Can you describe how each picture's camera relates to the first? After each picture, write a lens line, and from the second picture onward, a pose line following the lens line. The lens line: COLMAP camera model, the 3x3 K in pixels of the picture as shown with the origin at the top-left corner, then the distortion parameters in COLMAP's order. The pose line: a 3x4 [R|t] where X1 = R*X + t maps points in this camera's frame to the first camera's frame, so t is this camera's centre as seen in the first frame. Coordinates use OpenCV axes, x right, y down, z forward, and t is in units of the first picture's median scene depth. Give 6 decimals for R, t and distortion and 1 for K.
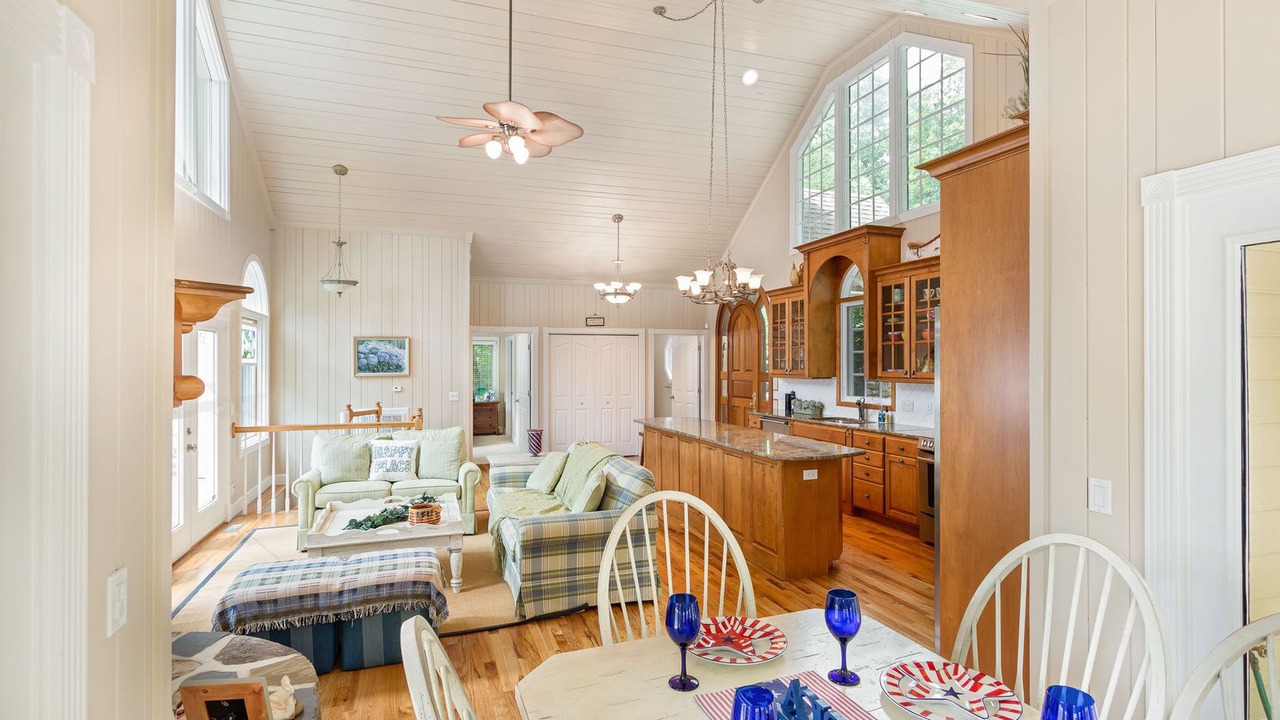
lens RADIAL K [[645.9, 0, 642.3], [0, 645.9, 359.5], [0, 0, 1]] dist [-0.001061, 0.000327]
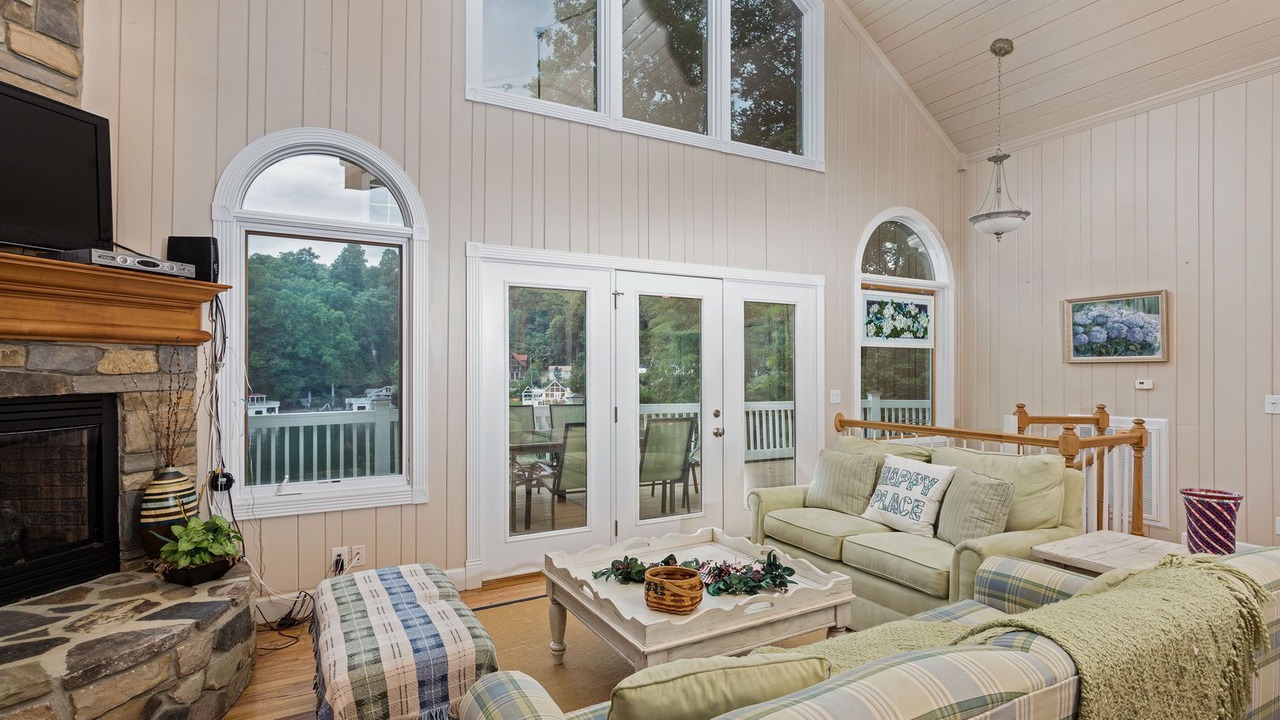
lens RADIAL K [[645.9, 0, 642.4], [0, 645.9, 365.9], [0, 0, 1]] dist [-0.001061, 0.000327]
pose [[0.173998, -0.003151, -0.984741, 0.105105], [0.003828, 0.999989, -0.002524, 0.029220], [0.984739, -0.003331, 0.174008, 0.473862]]
